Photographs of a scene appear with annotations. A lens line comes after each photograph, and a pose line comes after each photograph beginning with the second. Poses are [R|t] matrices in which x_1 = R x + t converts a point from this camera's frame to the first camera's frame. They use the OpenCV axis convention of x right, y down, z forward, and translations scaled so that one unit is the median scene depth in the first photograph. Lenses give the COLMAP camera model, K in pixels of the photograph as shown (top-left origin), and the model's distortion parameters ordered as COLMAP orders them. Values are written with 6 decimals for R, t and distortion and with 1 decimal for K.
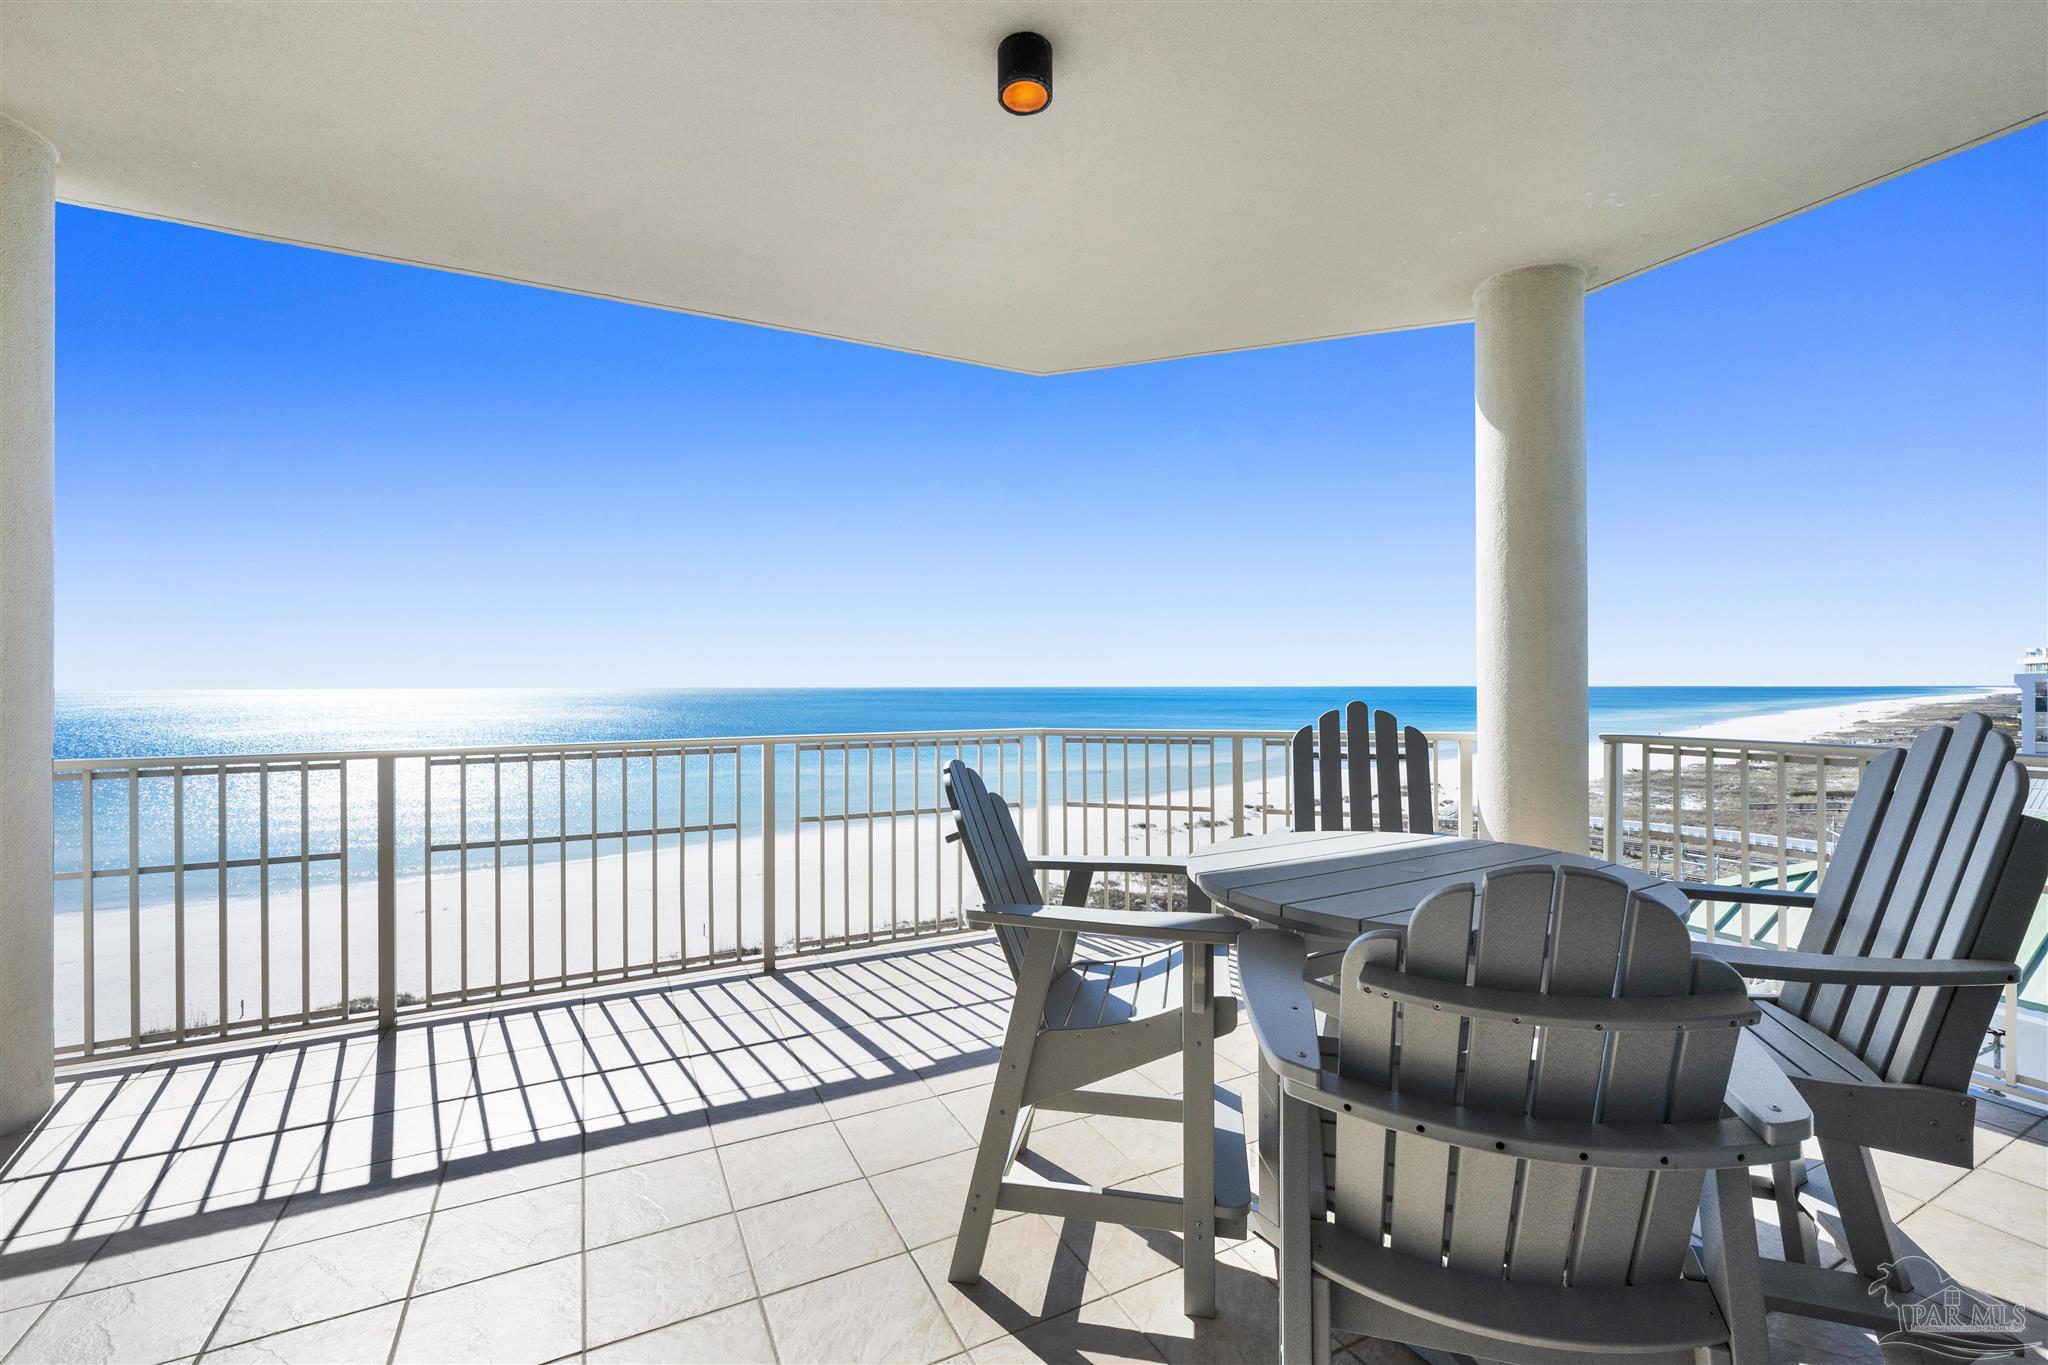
lens RADIAL K [[876.3, 0, 1021.7], [0, 876.3, 686.4], [0, 0, 1]] dist [0.001596, 0.000523]
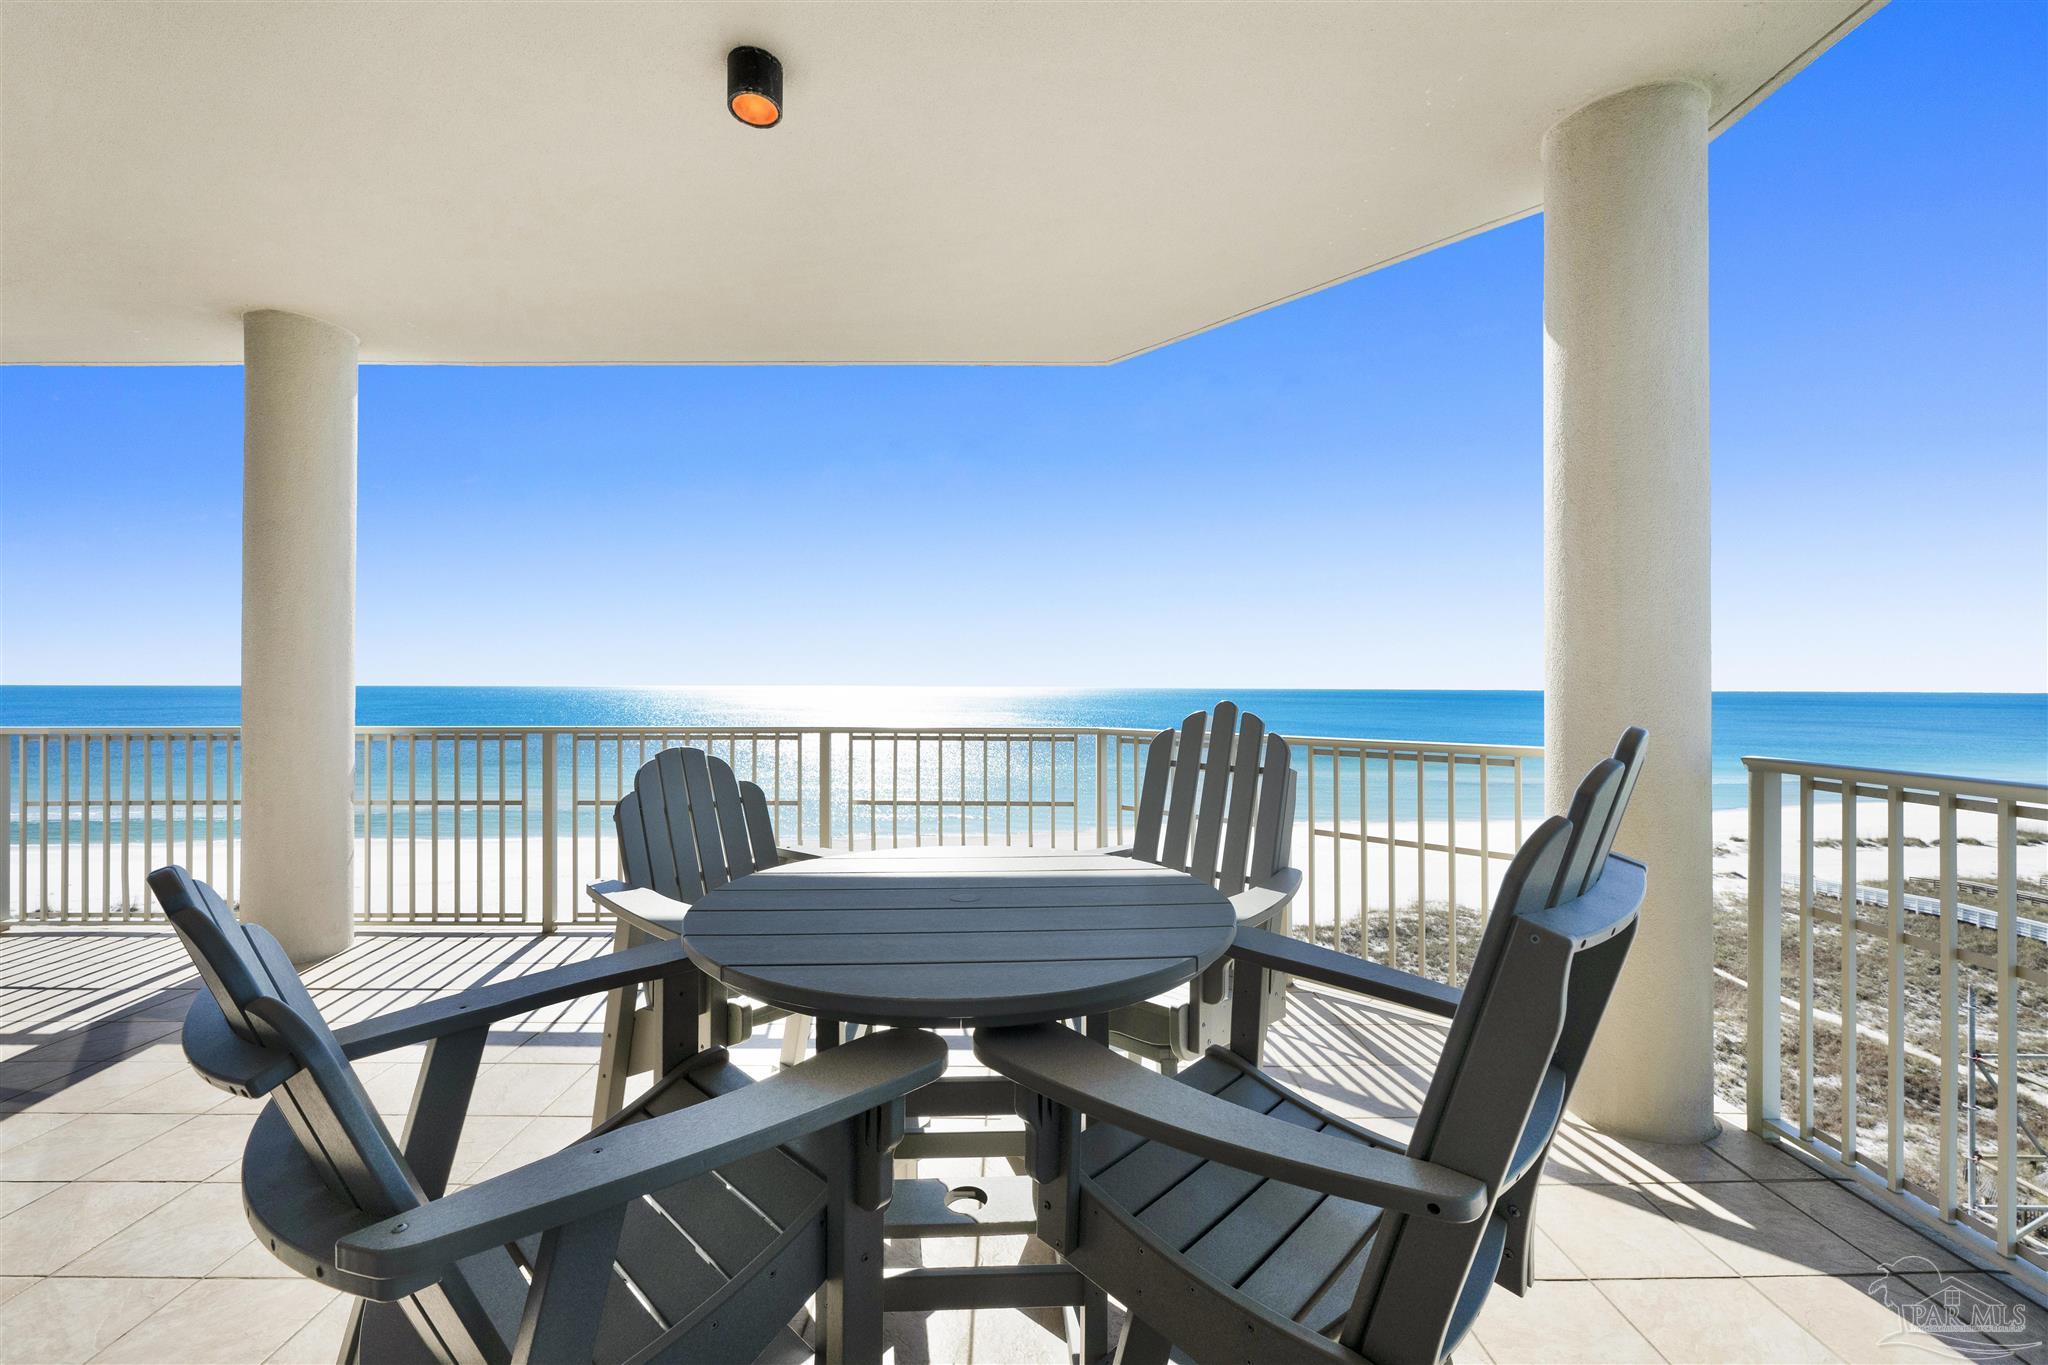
lens RADIAL K [[787.9, 0, 1025.1], [0, 787.9, 673.5], [0, 0, 1]] dist [-0.001680, -0.000146]
pose [[0.896990, -0.002872, -0.442042, 0.472728], [-0.000765, 0.999967, -0.008051, -0.001500], [0.442051, 0.007560, 0.896958, 0.227029]]
